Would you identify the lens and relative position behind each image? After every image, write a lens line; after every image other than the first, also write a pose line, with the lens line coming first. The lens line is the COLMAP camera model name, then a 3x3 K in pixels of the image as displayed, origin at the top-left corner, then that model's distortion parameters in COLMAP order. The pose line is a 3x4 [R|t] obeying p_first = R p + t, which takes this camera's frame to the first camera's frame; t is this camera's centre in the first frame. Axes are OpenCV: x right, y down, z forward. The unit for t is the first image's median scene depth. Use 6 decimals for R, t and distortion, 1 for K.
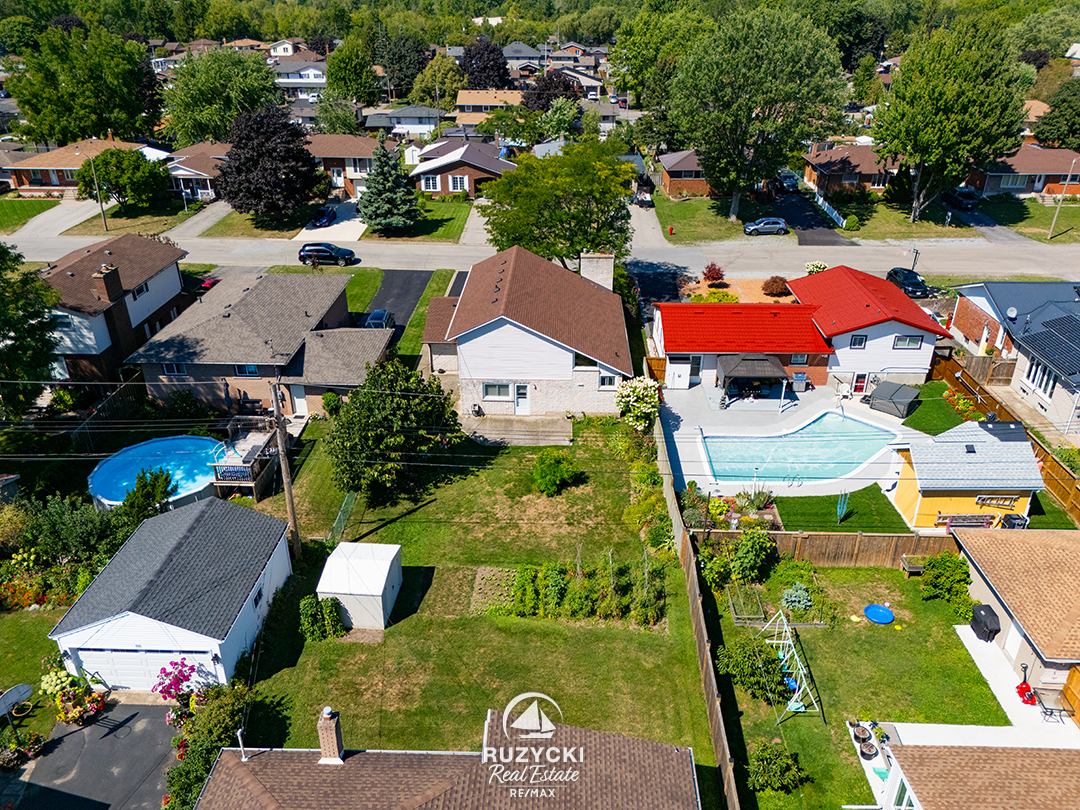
lens RADIAL K [[773.3, 0, 540.0], [0, 773.3, 405.0], [0, 0, 1]] dist [0.006654, 0.000819]
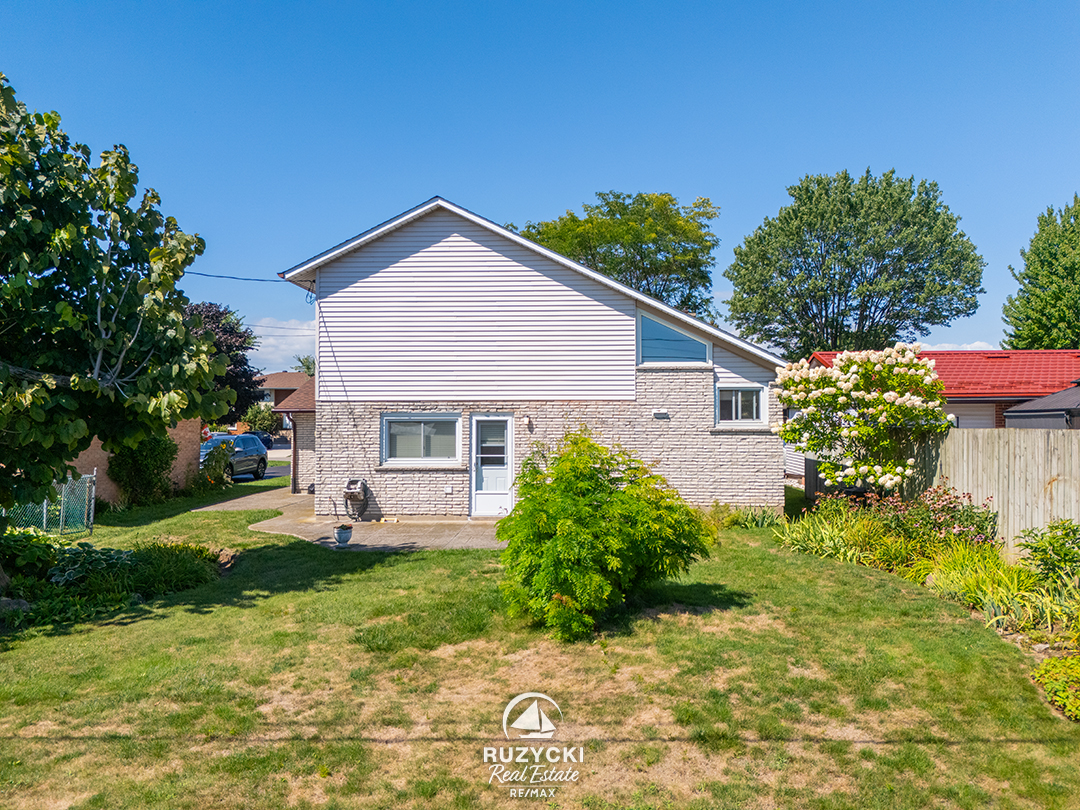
lens RADIAL K [[773.3, 0, 540.0], [0, 773.3, 405.0], [0, 0, 1]] dist [0.006654, 0.000819]
pose [[0.999556, -0.003755, -0.029565, 0.008715], [-0.011539, 0.865899, -0.500086, 0.143905], [0.027479, 0.500205, 0.865471, 0.700655]]
